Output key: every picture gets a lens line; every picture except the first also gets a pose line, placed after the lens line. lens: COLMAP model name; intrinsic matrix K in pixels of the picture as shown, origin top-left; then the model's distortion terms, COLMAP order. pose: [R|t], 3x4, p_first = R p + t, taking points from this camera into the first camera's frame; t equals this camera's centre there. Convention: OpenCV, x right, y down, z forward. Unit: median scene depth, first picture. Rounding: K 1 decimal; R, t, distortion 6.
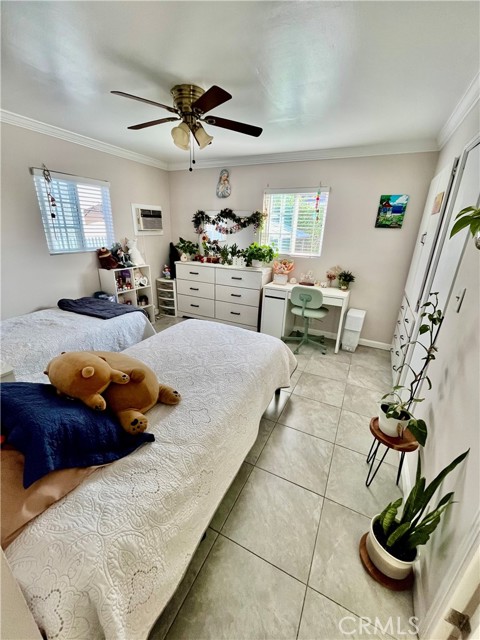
lens RADIAL K [[259.1, 0, 241.0], [0, 259.1, 319.5], [0, 0, 1]] dist [0.000510, 0.000398]
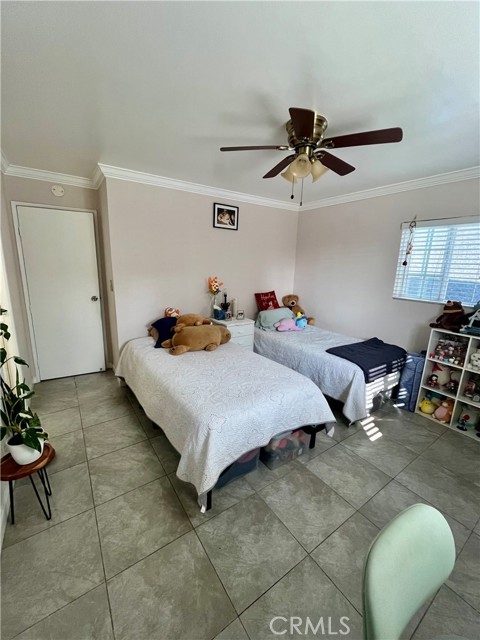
lens RADIAL K [[259.1, 0, 239.7], [0, 259.1, 319.8], [0, 0, 1]] dist [0.000510, 0.000398]
pose [[-0.484719, 0.151095, -0.861521, 0.578681], [-0.344338, 0.872465, 0.346750, -0.375004], [0.804039, 0.464731, -0.370873, 1.067794]]
